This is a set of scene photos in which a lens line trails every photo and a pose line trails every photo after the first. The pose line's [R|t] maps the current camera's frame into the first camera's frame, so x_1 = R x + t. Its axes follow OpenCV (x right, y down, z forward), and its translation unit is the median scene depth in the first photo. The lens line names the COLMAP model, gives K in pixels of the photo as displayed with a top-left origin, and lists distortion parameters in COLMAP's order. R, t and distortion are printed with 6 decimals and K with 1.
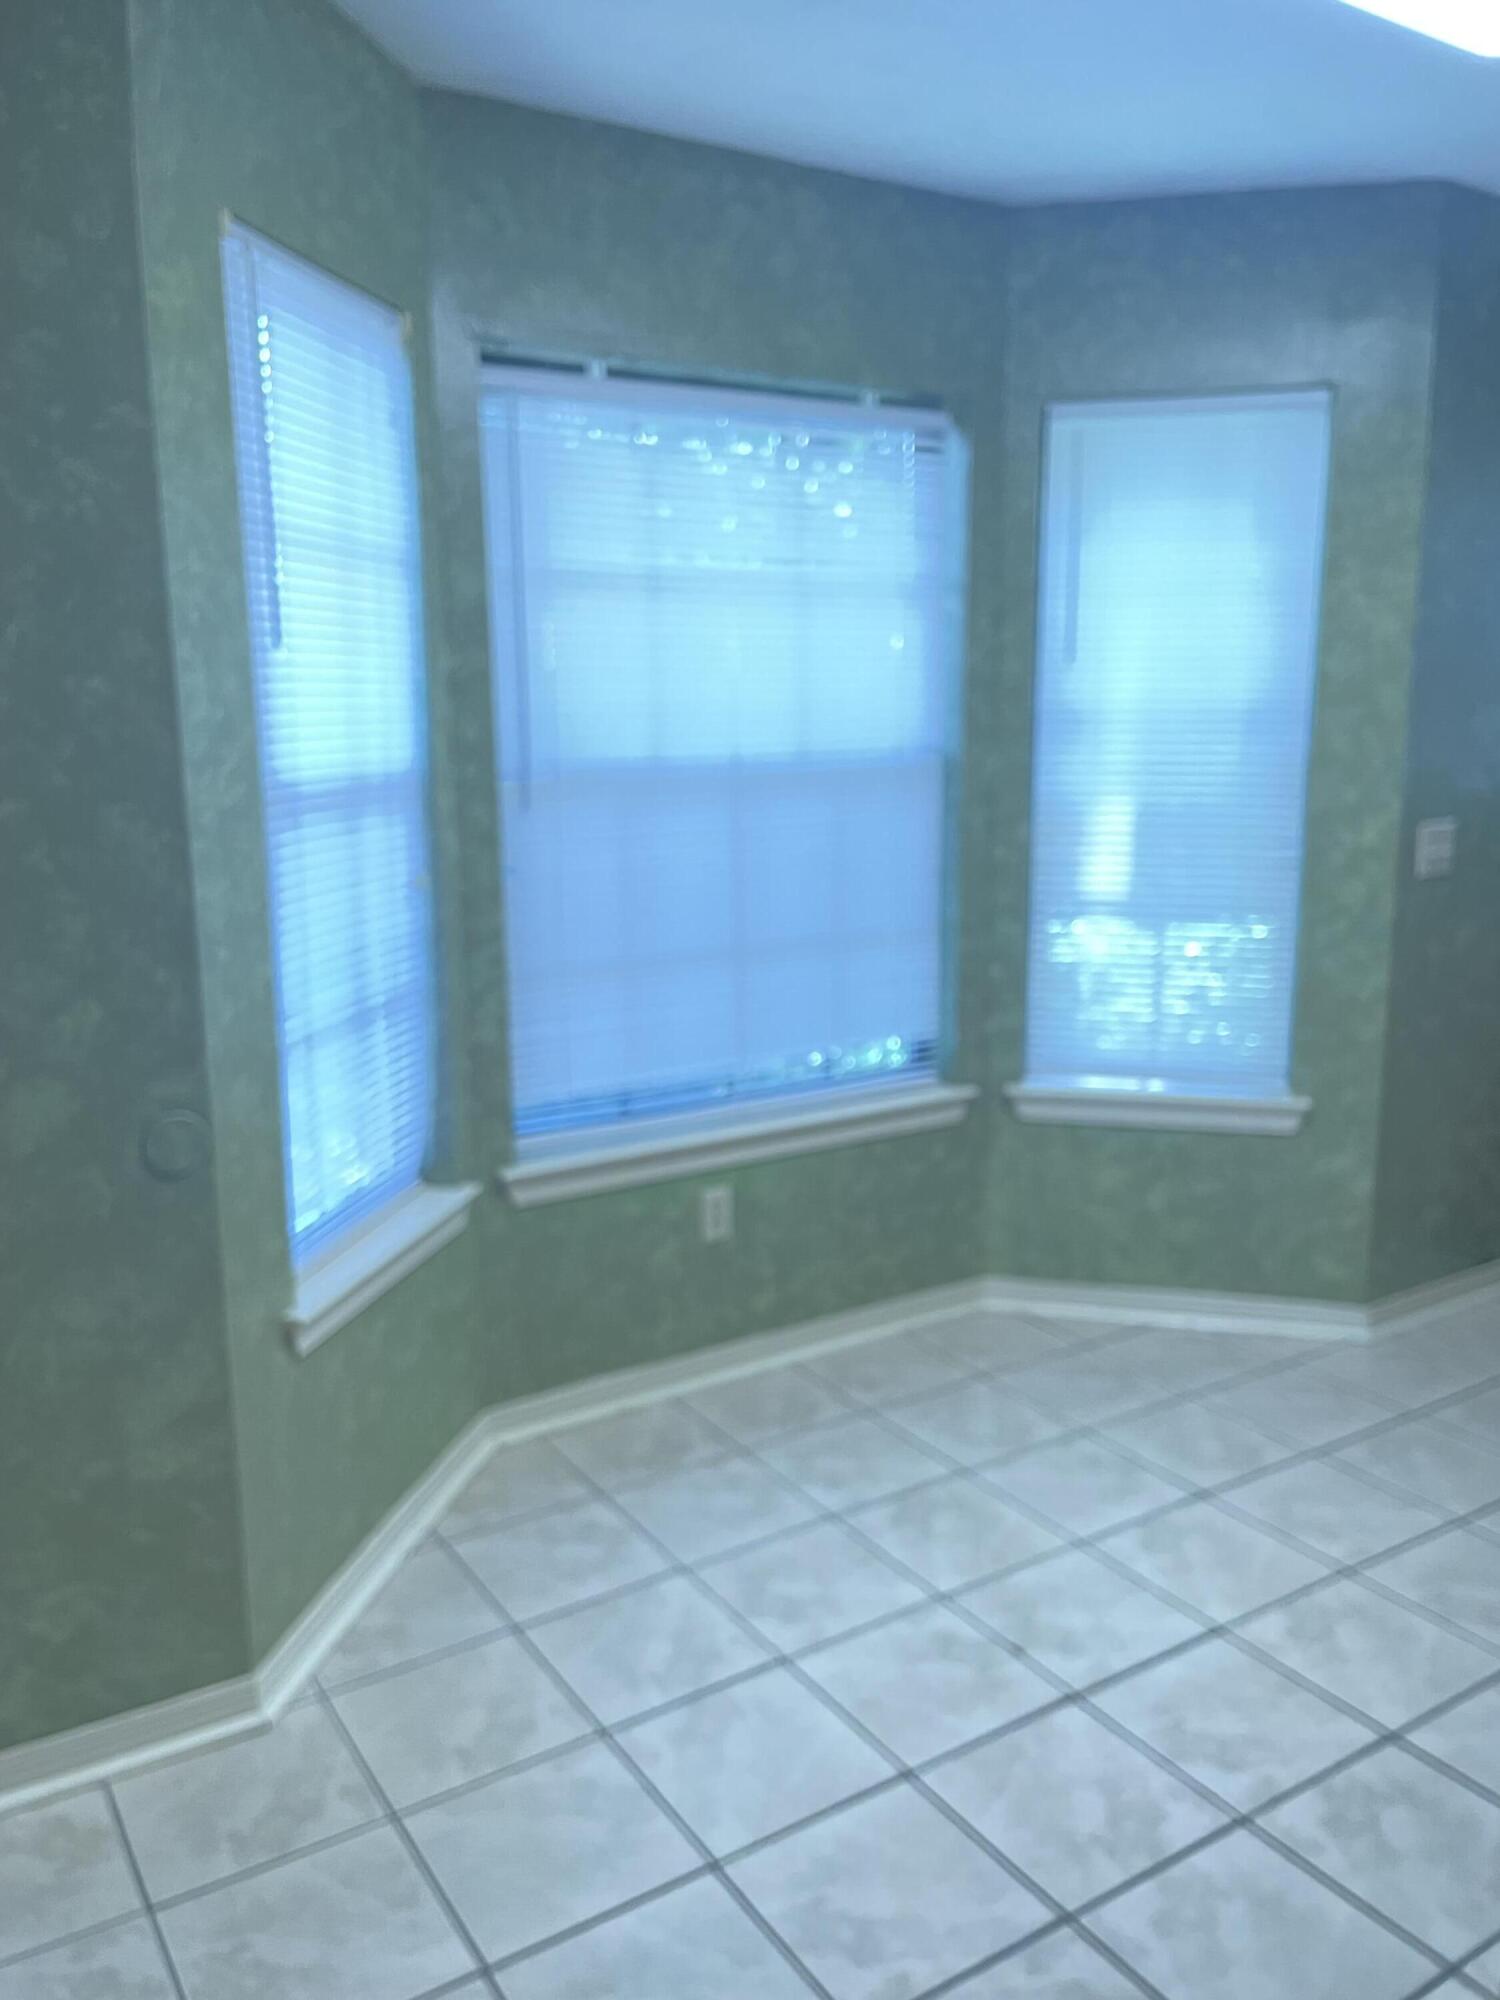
lens RADIAL K [[1534.9, 0, 753.3], [0, 1534.9, 1007.8], [0, 0, 1]] dist [0.057054, -0.111727]
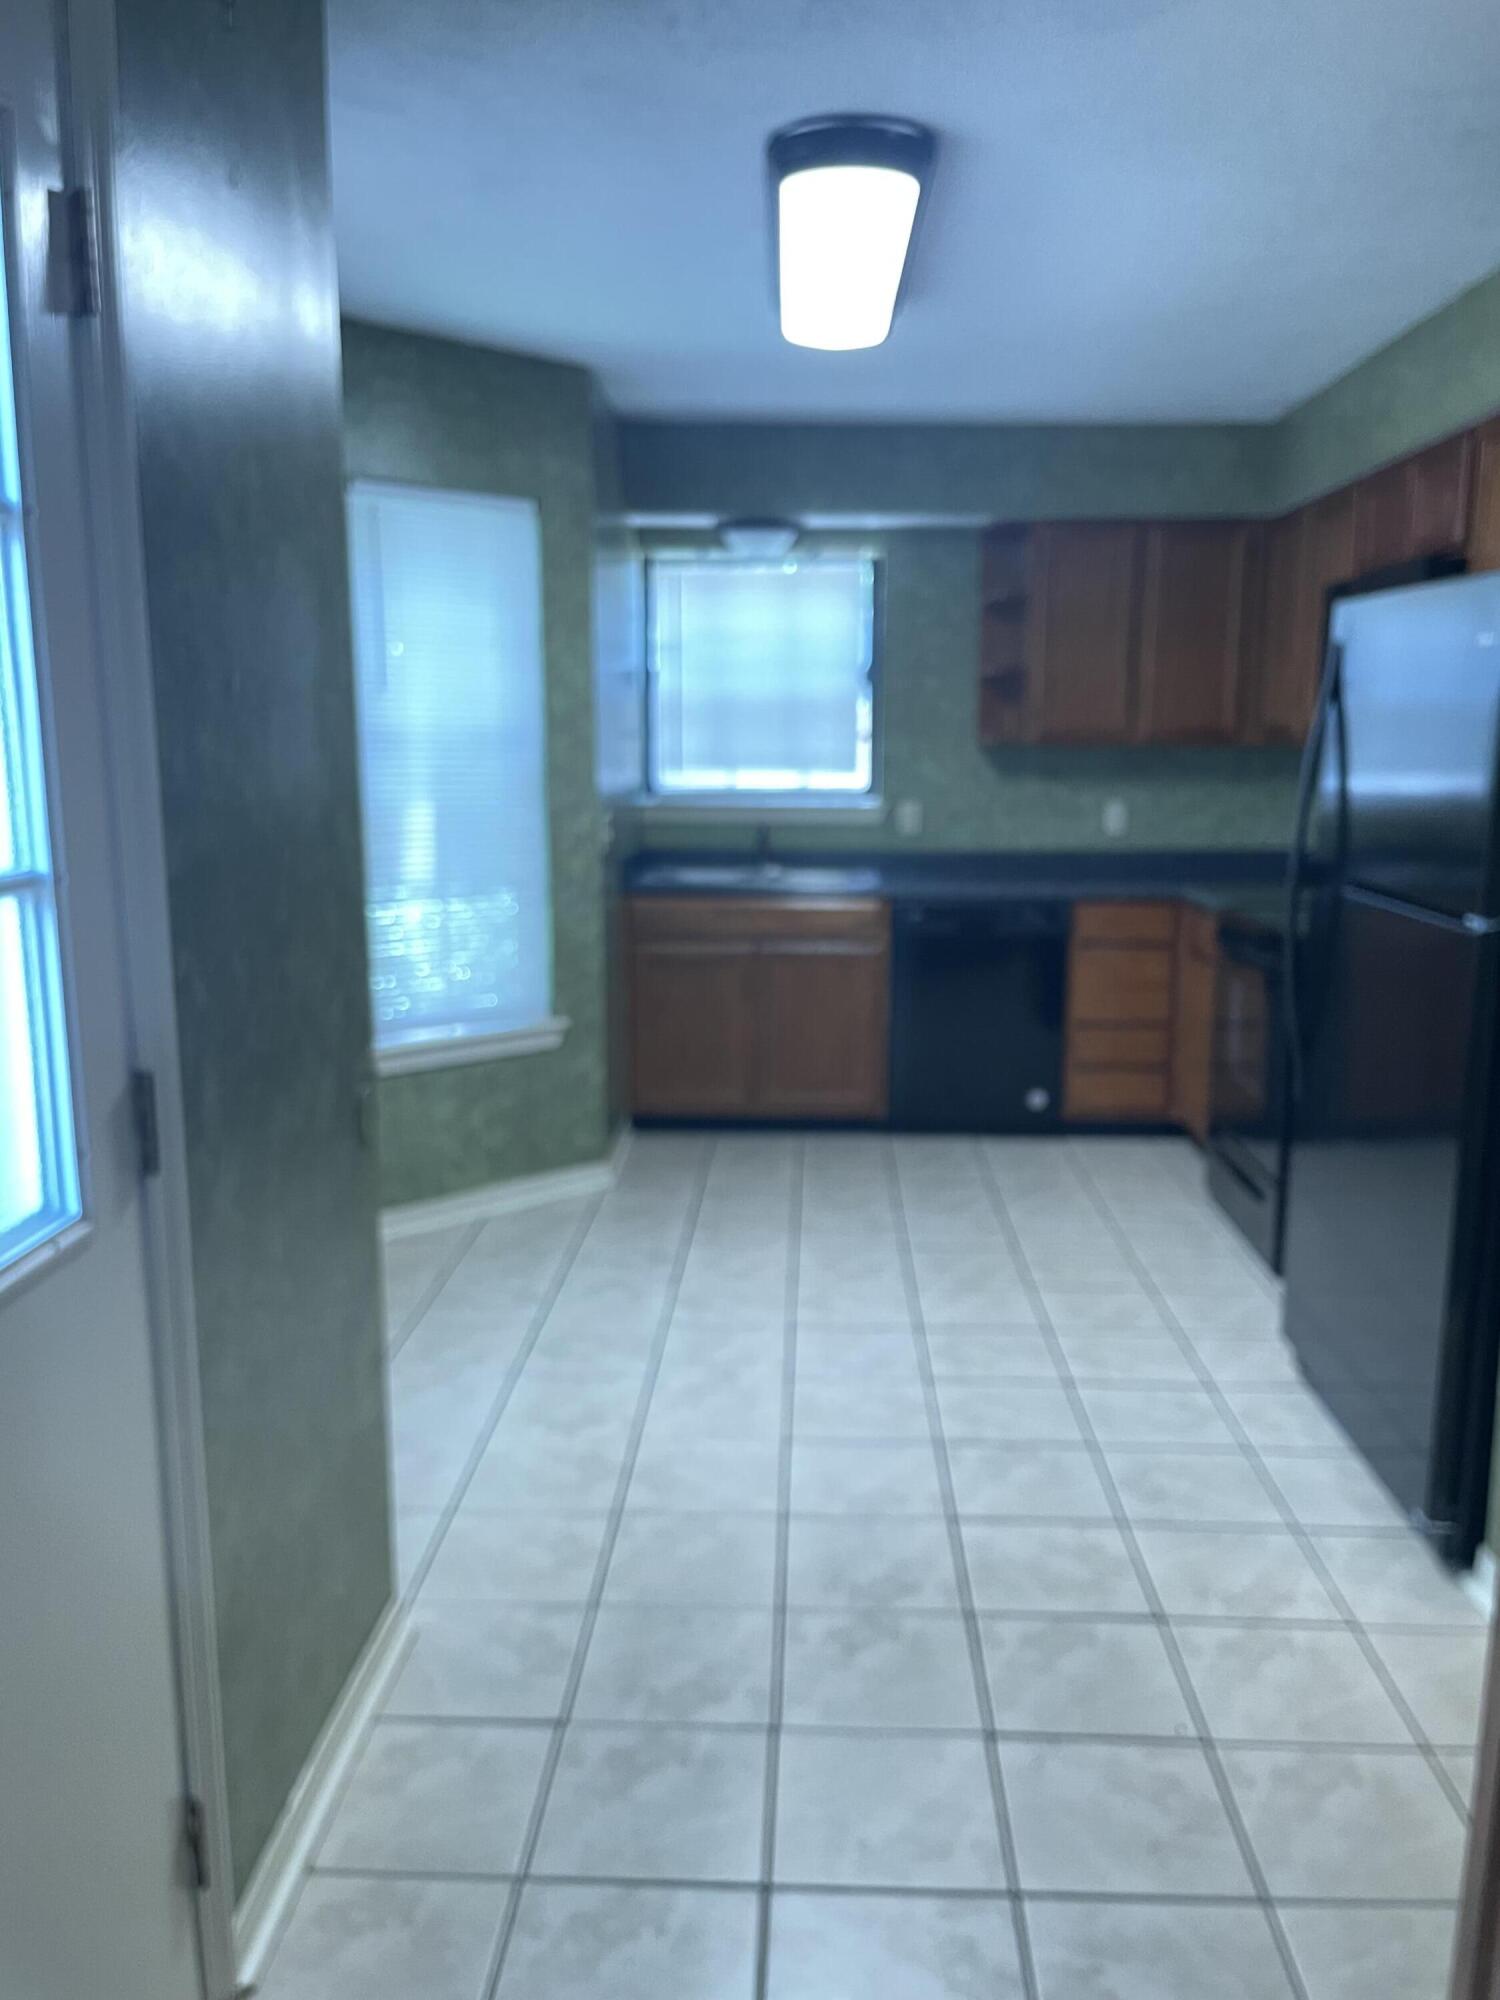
lens RADIAL K [[1534.9, 0, 753.3], [0, 1534.9, 1007.8], [0, 0, 1]] dist [0.057054, -0.111727]
pose [[0.571228, -0.133694, 0.809830, -0.639613], [0.153771, 0.986607, 0.054412, 0.000885], [-0.806259, 0.093447, 0.584135, 0.072140]]
